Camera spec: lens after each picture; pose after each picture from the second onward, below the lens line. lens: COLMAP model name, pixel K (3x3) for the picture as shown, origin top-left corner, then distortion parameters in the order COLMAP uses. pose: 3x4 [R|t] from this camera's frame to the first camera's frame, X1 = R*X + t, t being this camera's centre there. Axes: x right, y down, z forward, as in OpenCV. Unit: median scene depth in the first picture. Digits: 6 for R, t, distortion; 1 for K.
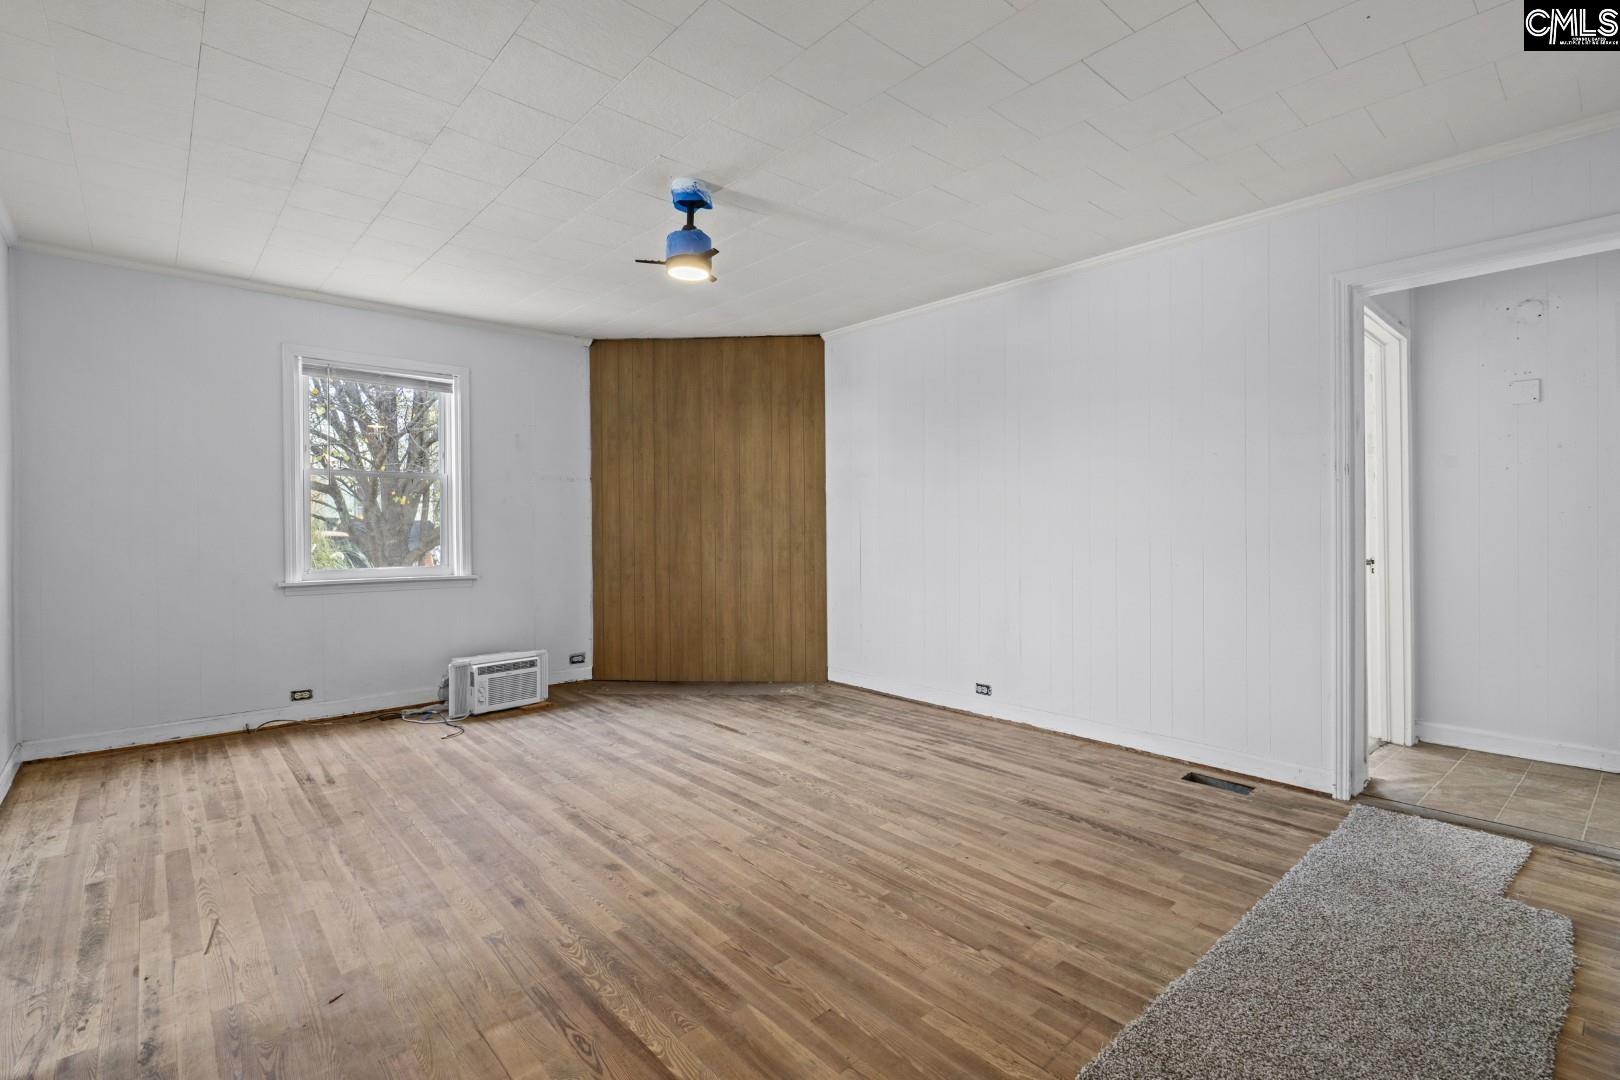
lens RADIAL K [[746.0, 0, 816.3], [0, 746.0, 536.2], [0, 0, 1]] dist [-0.005445, -0.000161]
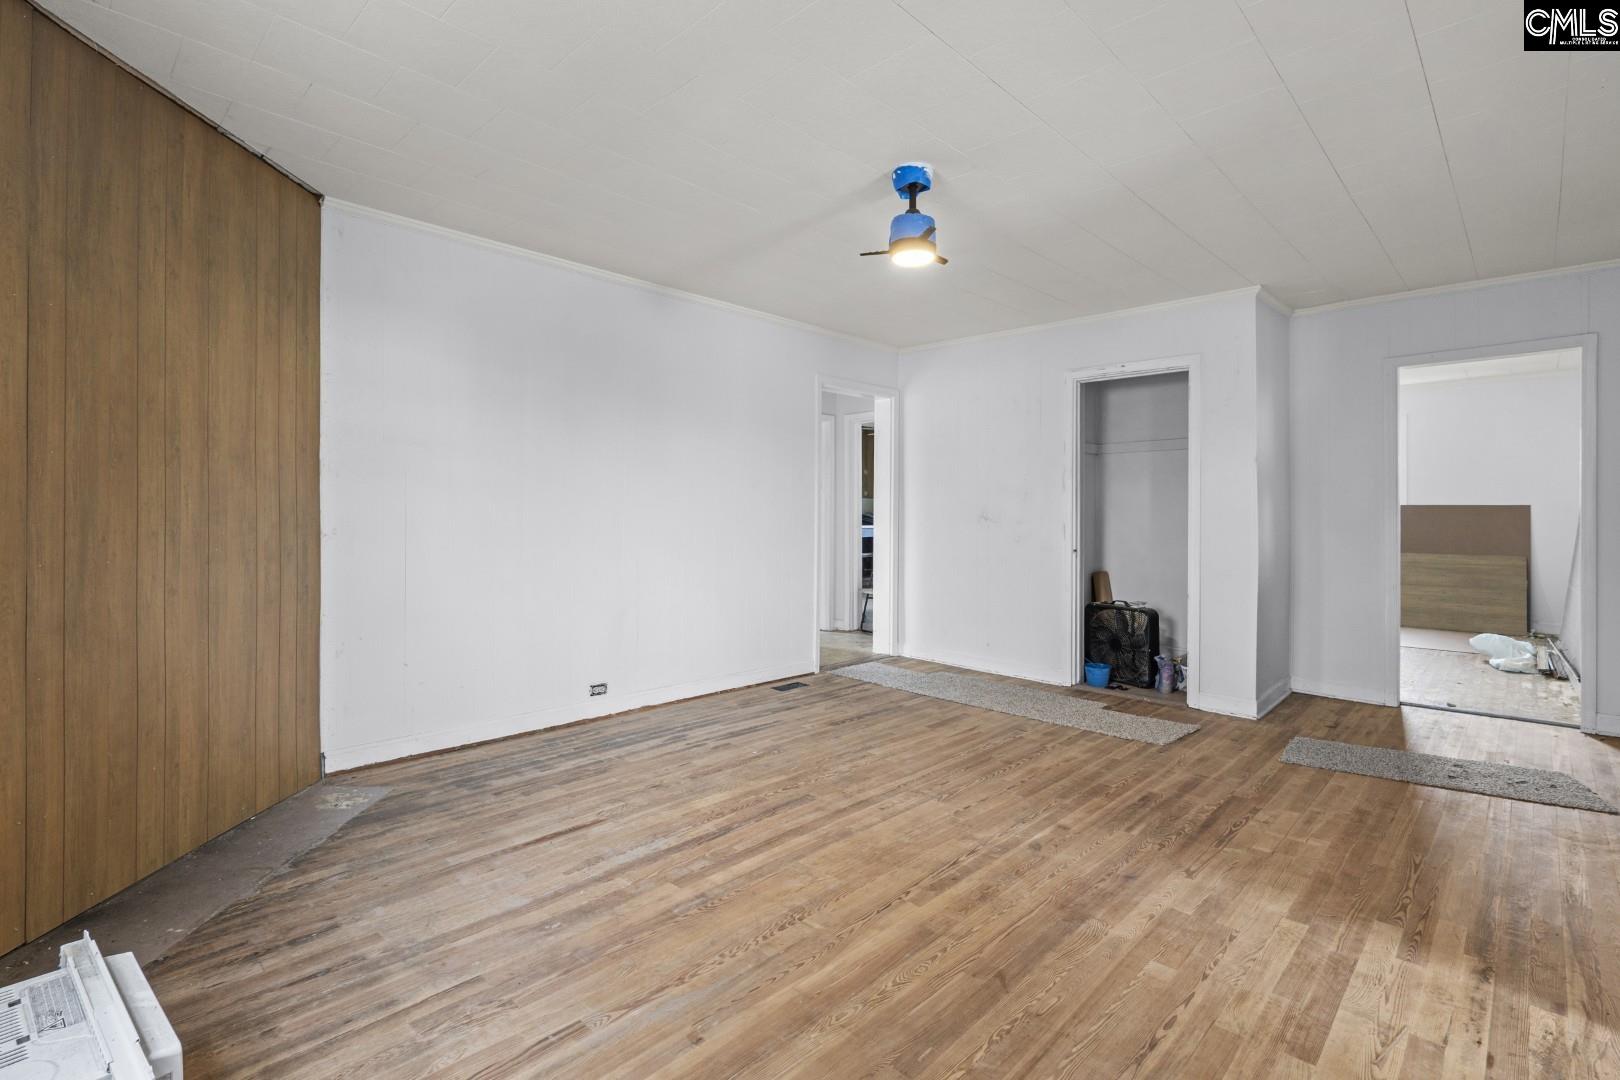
lens RADIAL K [[746.0, 0, 816.1], [0, 746.0, 504.0], [0, 0, 1]] dist [-0.005445, -0.000161]
pose [[-0.068405, 0.015671, 0.997535, -0.994265], [0.011612, 0.999821, -0.014910, -0.016959], [-0.997590, 0.010563, -0.068575, 1.052835]]
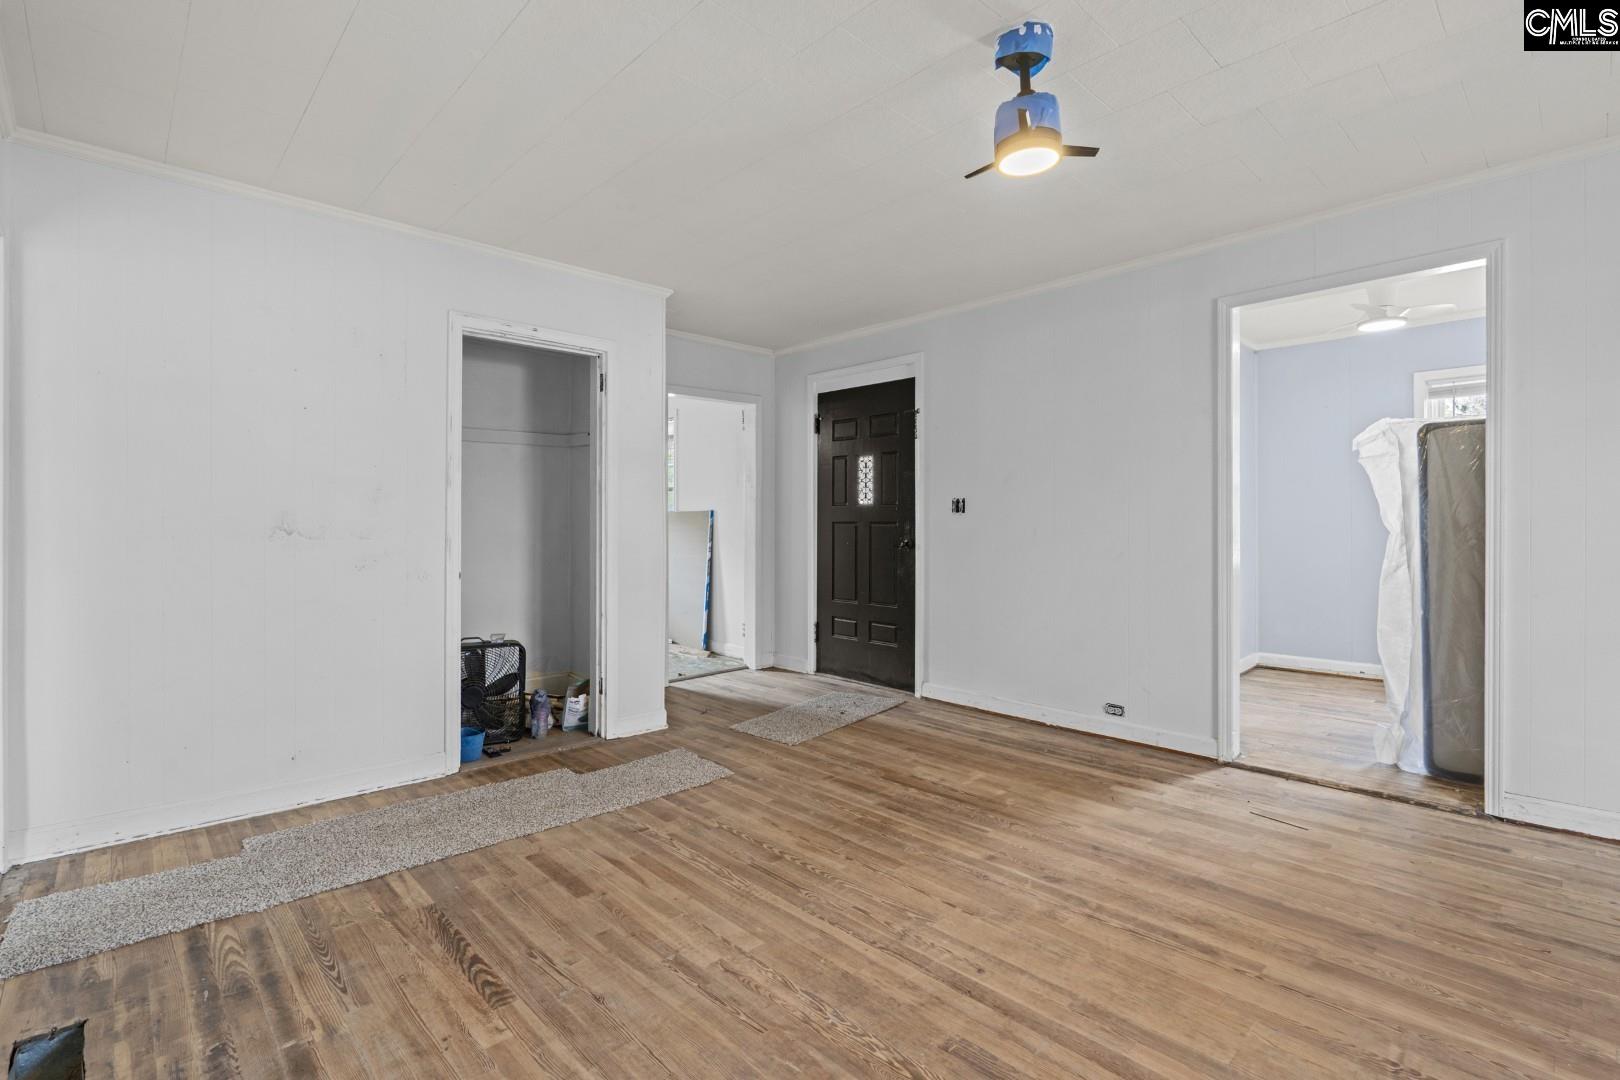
lens RADIAL K [[746.0, 0, 805.4], [0, 746.0, 527.8], [0, 0, 1]] dist [-0.005445, -0.000161]
pose [[-0.999865, 0.010197, -0.012908, 0.042414], [0.009868, 0.999631, 0.025309, -0.027533], [0.013161, 0.025178, -0.999596, 1.491343]]
